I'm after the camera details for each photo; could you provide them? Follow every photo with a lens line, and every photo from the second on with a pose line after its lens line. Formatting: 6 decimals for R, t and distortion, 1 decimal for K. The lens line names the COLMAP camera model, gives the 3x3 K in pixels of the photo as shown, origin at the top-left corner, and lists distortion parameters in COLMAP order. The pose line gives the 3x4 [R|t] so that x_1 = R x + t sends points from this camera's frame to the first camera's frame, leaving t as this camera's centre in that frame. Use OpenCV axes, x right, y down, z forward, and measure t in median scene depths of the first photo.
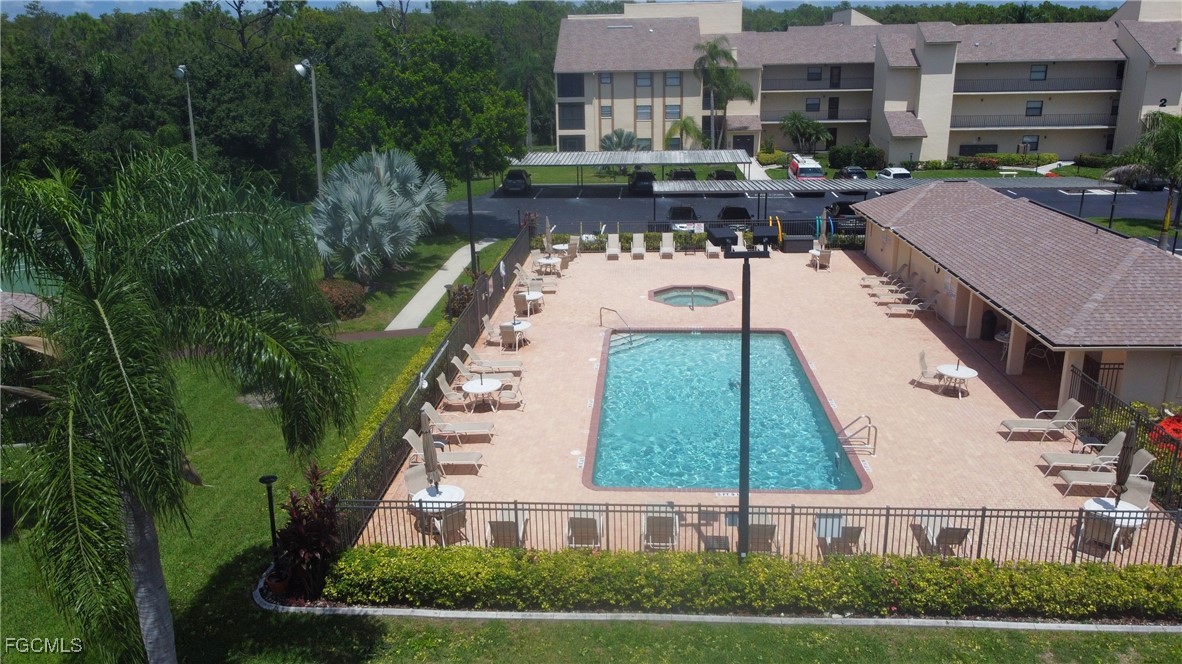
lens RADIAL K [[944.0, 0, 591.0], [0, 944.0, 332.0], [0, 0, 1]] dist [-0.001142, 0.002021]
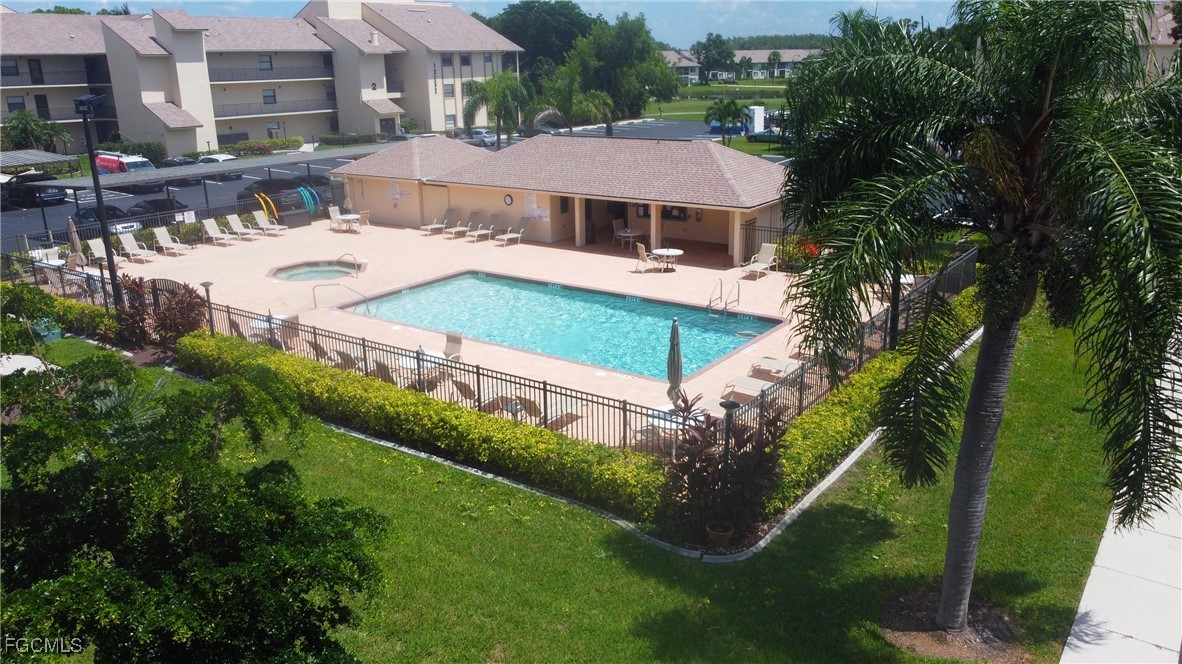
lens RADIAL K [[944.0, 0, 591.0], [0, 944.0, 332.0], [0, 0, 1]] dist [-0.001142, 0.002021]
pose [[0.490722, -0.229751, 0.840480, -0.312221], [0.257022, 0.959856, 0.112318, -0.009424], [-0.832545, 0.160905, 0.530073, 0.184113]]
